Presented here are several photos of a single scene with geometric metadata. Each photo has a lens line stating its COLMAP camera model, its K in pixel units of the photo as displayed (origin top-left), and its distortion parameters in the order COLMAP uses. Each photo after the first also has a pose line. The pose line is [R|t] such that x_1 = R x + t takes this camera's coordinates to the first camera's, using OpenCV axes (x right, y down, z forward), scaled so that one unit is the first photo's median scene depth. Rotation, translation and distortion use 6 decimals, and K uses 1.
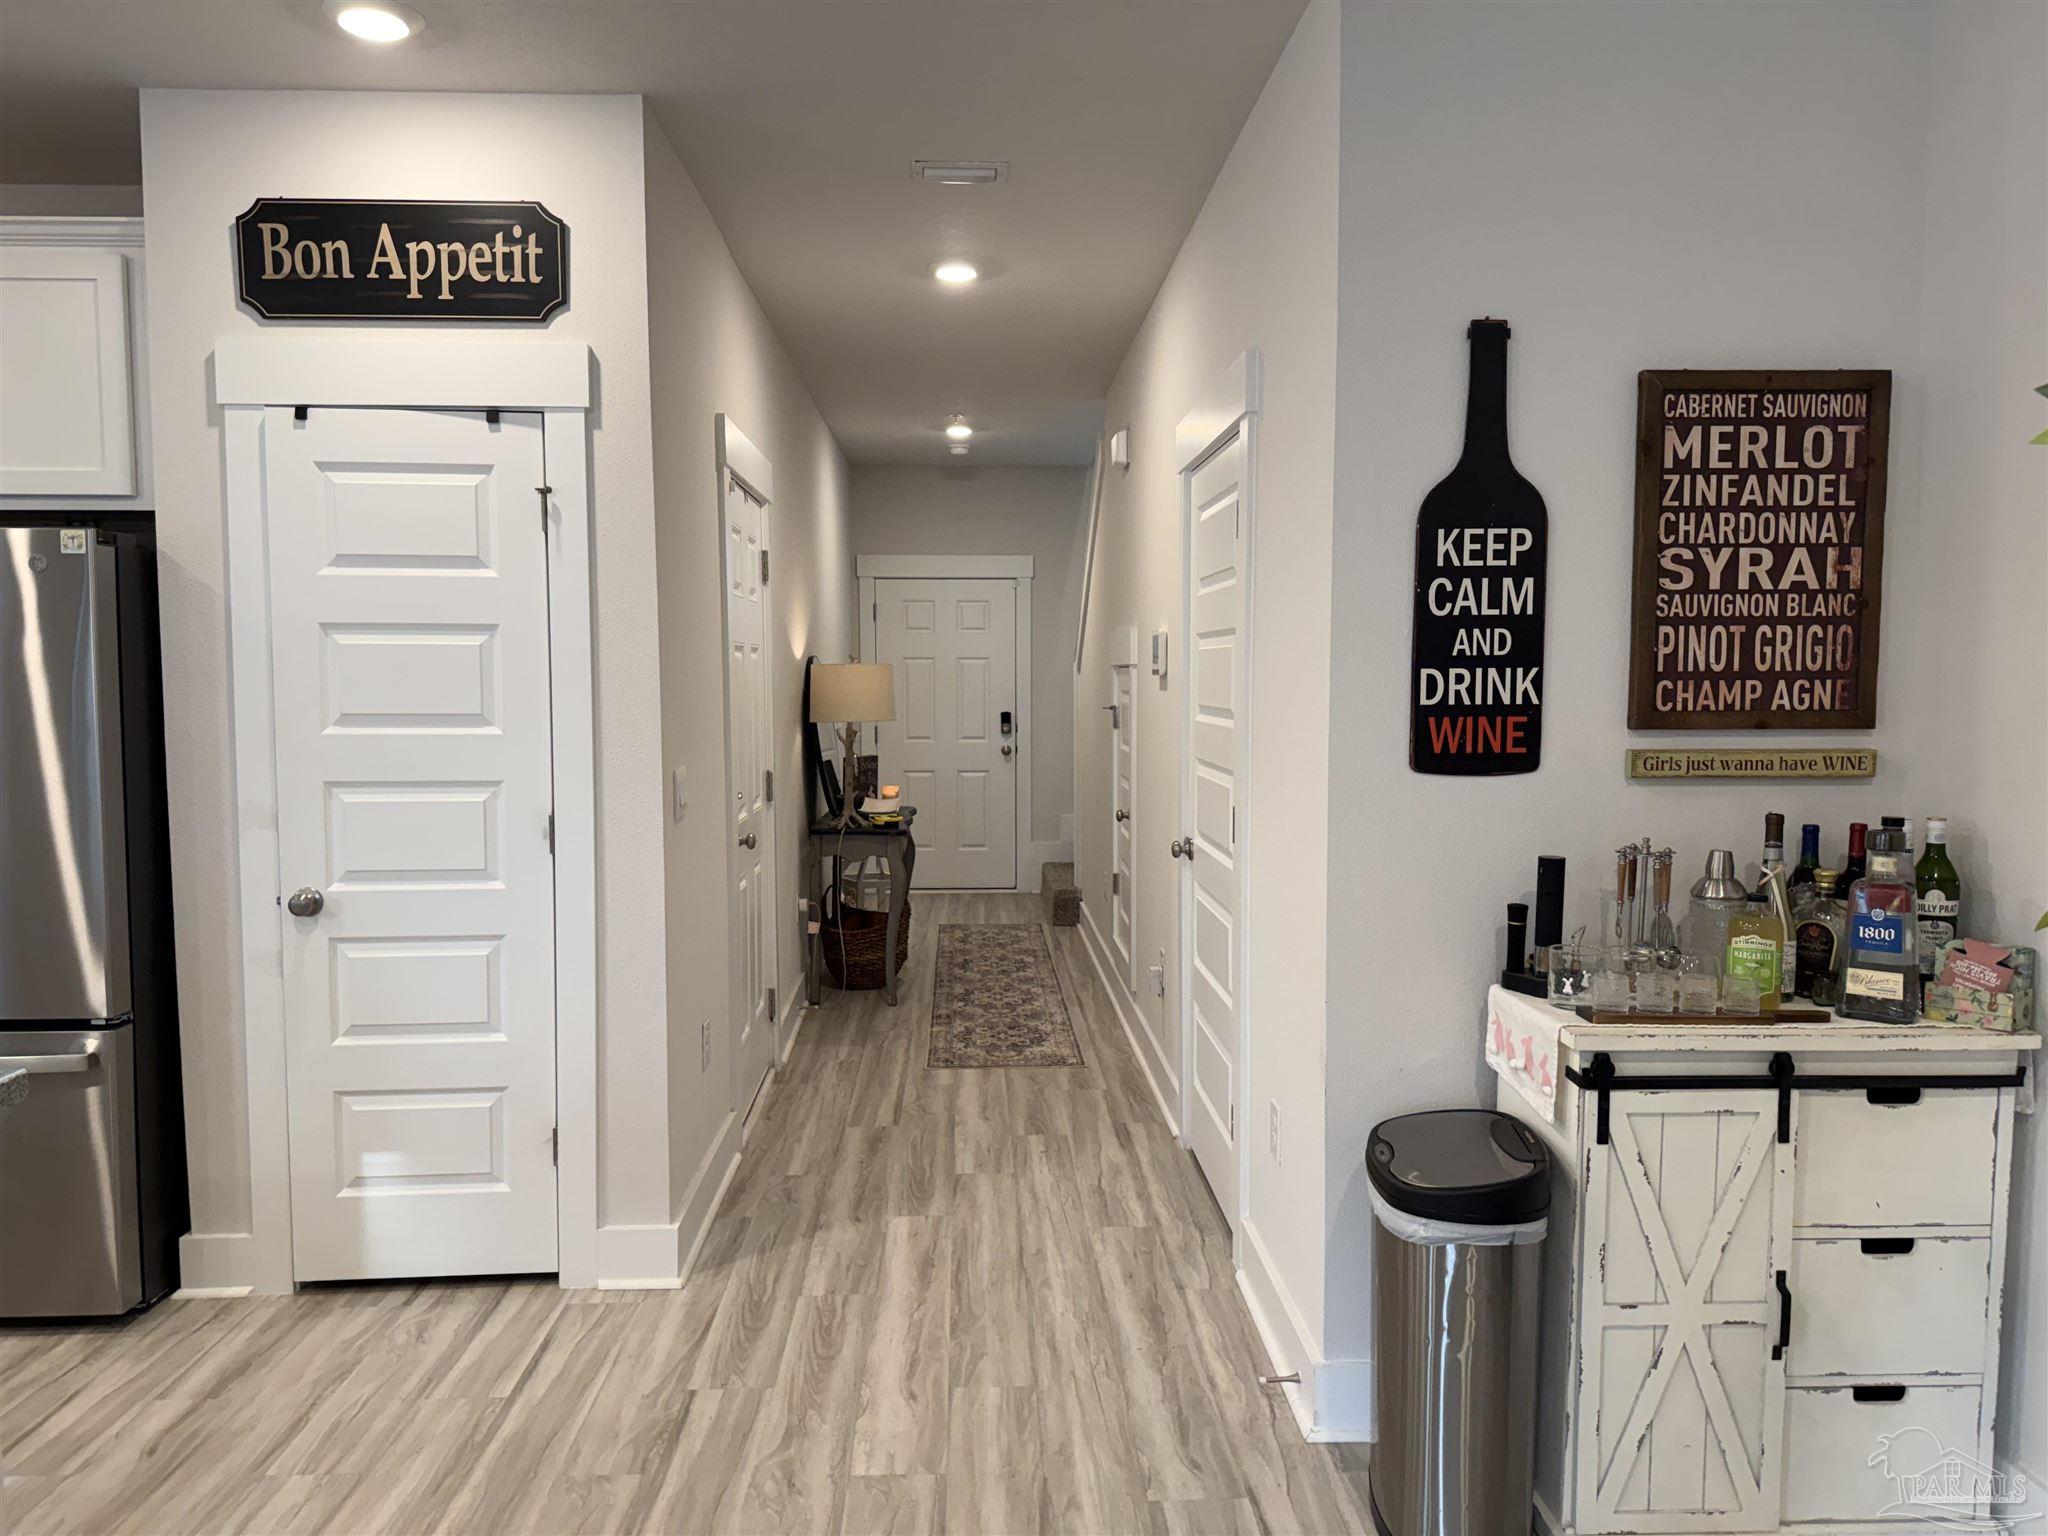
lens RADIAL K [[1430.3, 0, 1007.3], [0, 1430.3, 775.2], [0, 0, 1]] dist [0.042274, -0.060997]
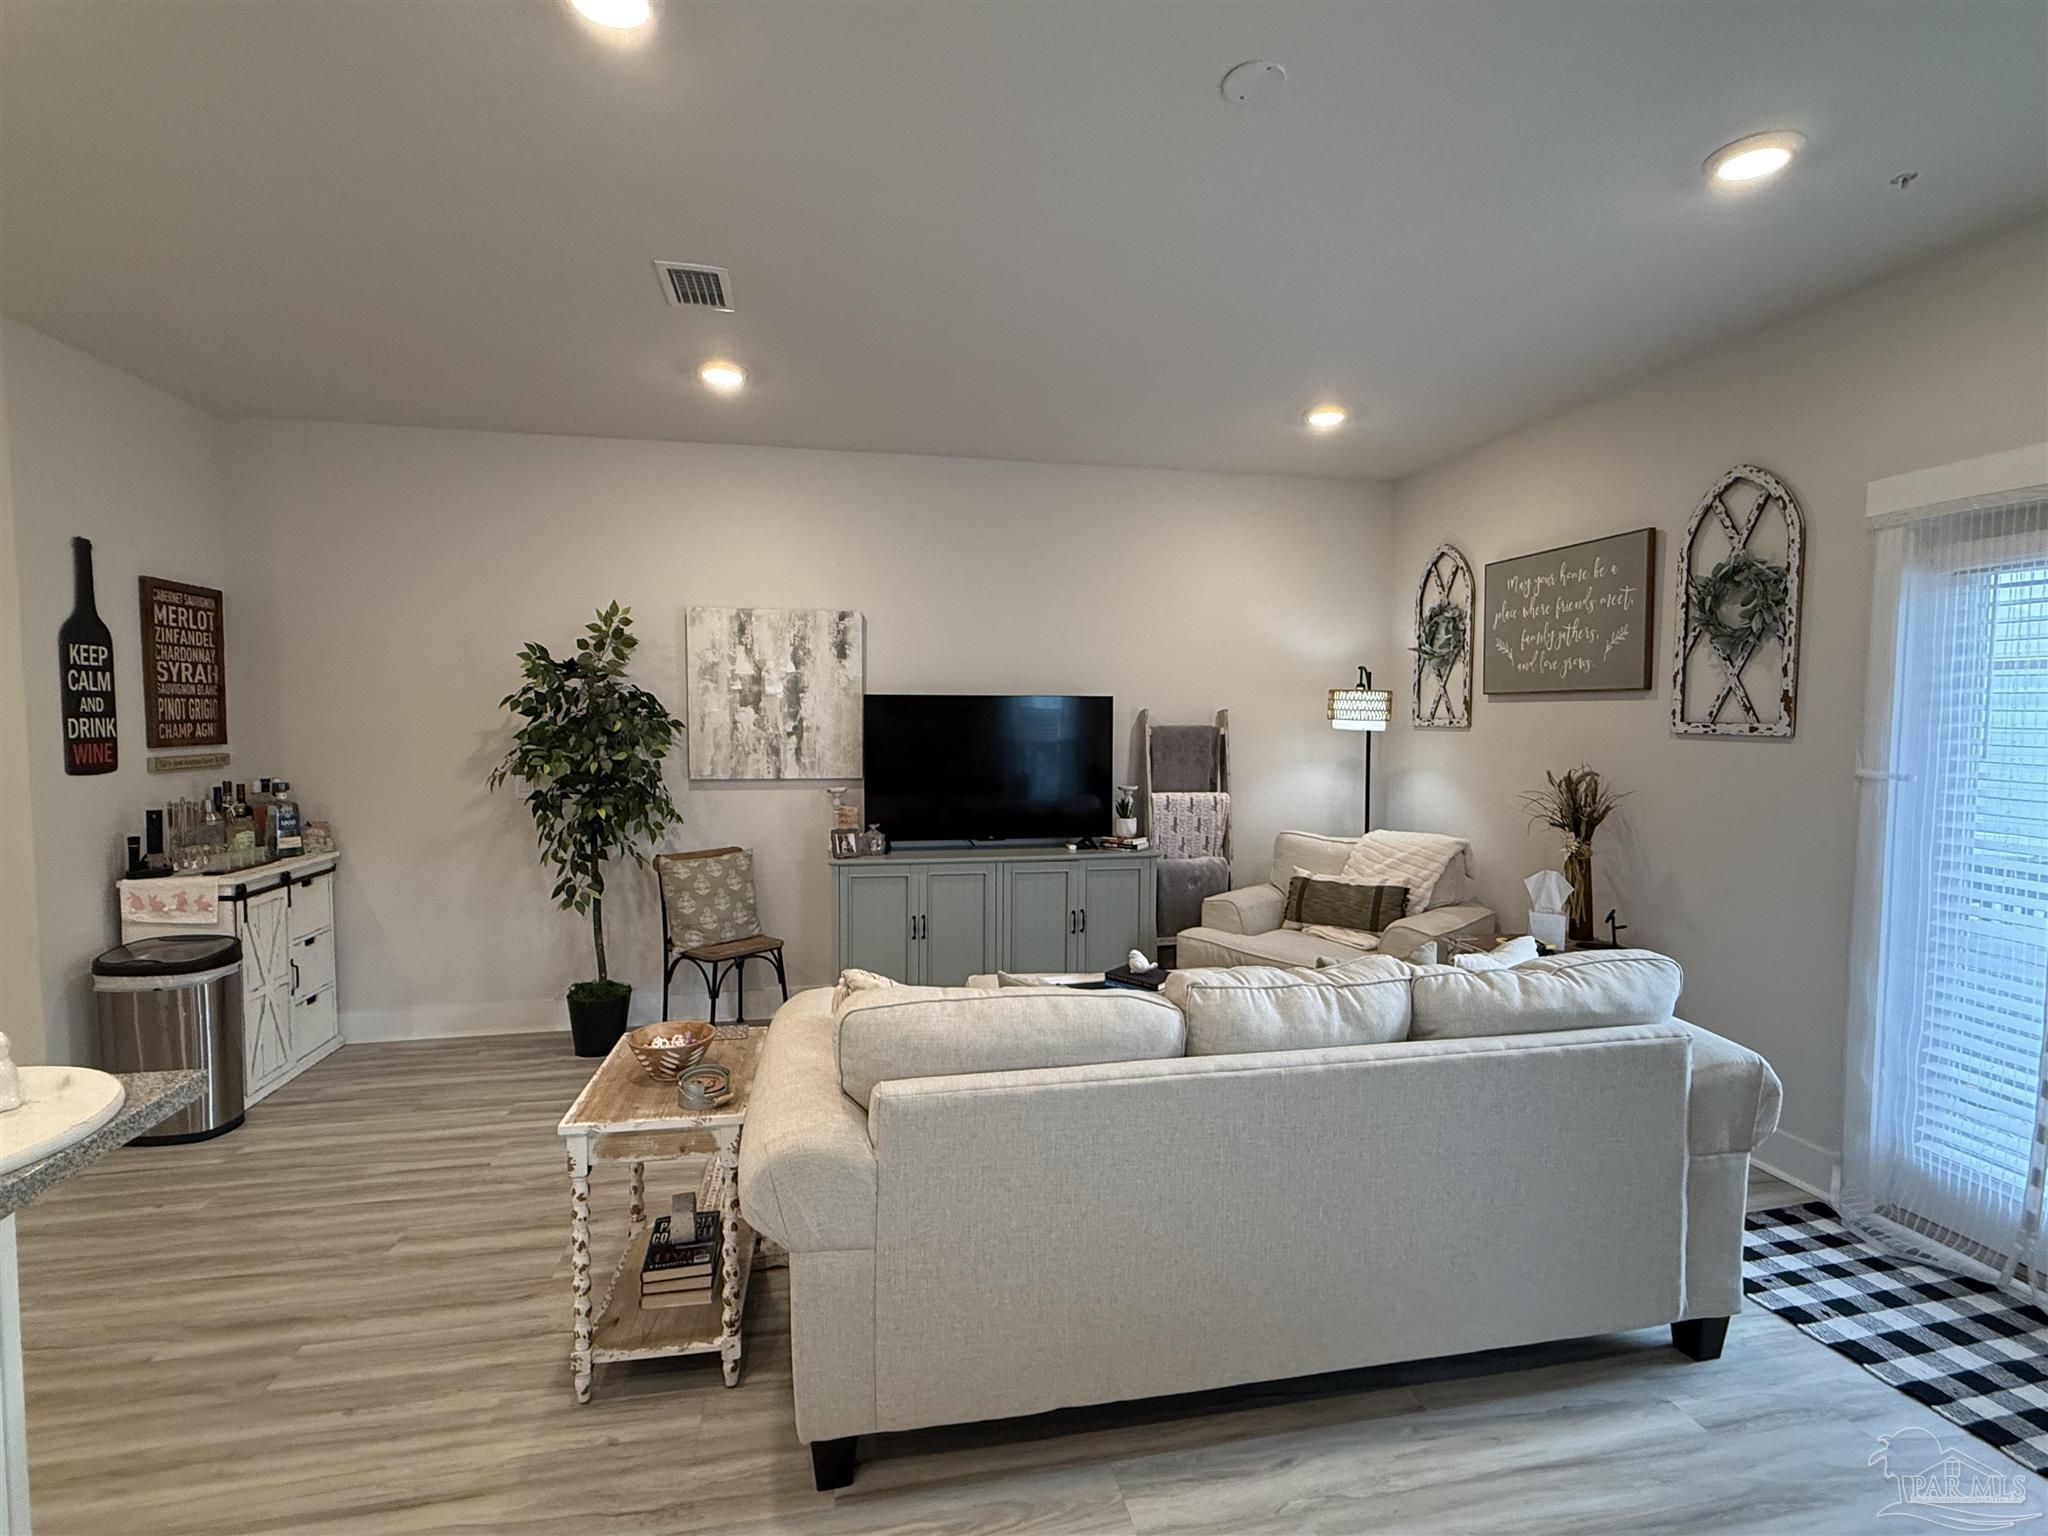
lens RADIAL K [[955.8, 0, 1024.0], [0, 955.8, 768.0], [0, 0, 1]] dist [-0.001296, -0.000068]
pose [[-0.168102, -0.054288, 0.984274, -1.129747], [0.069033, 0.995383, 0.066690, -0.007970], [-0.983350, 0.079158, -0.163578, -0.005306]]
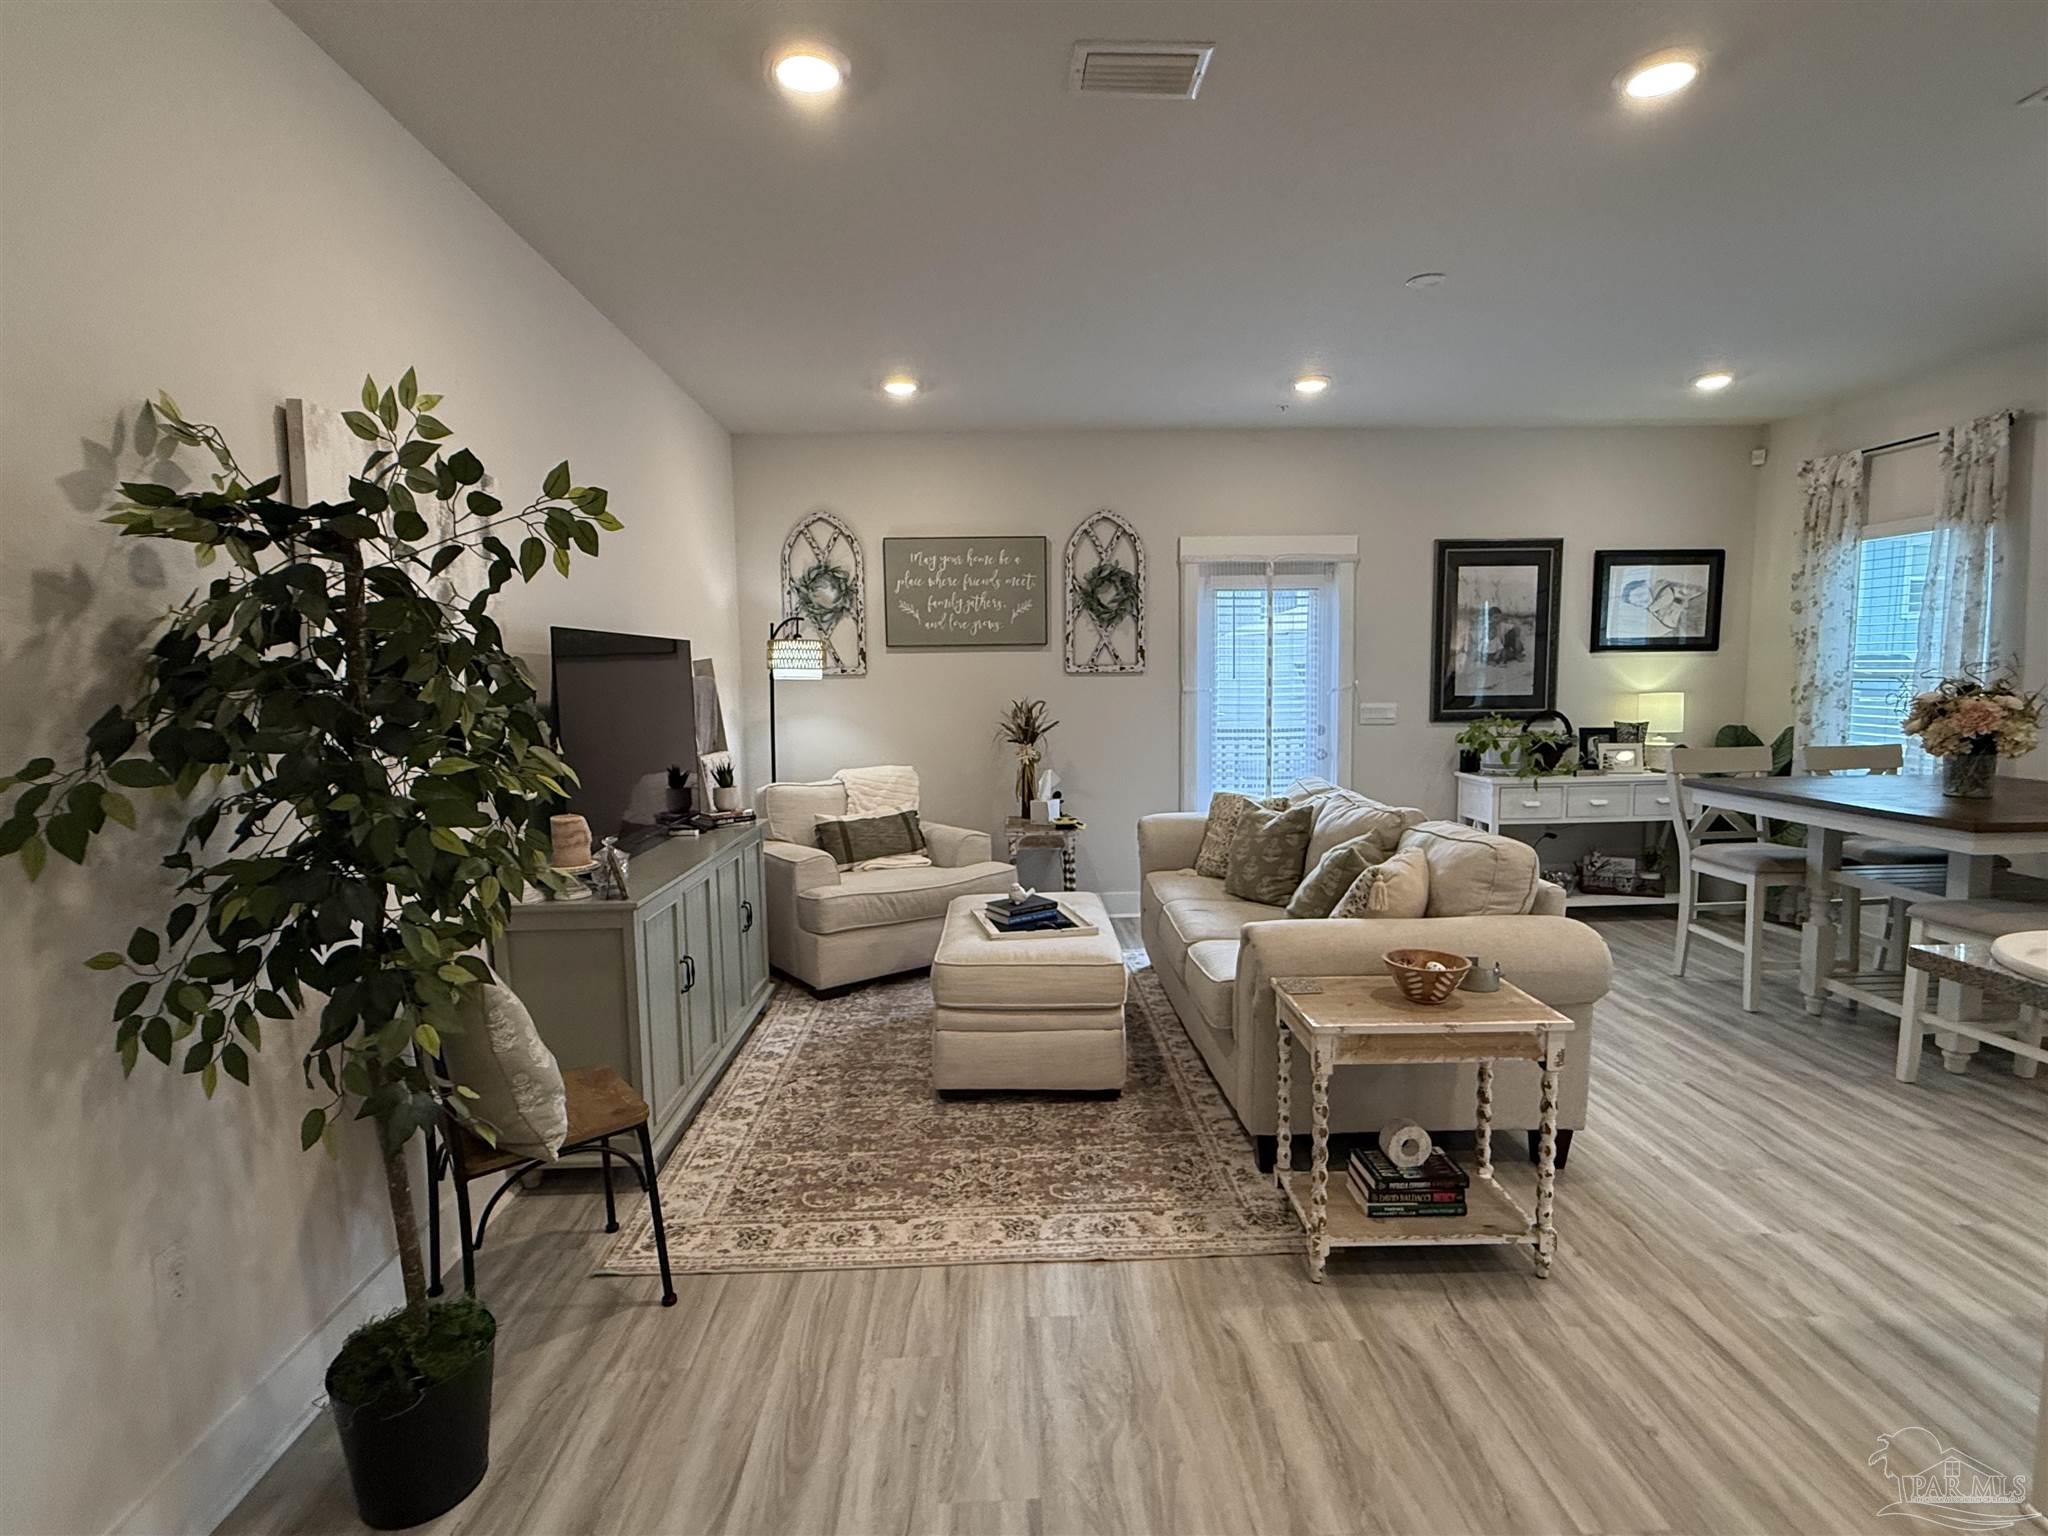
lens RADIAL K [[1008.8, 0, 1024.0], [0, 1008.8, 768.0], [0, 0, 1]] dist [0.000444, 0.000260]
pose [[-0.999849, 0.016342, -0.005849, 0.113142], [0.015150, 0.986125, 0.165309, -0.063485], [0.008470, 0.165195, -0.986224, 1.051137]]
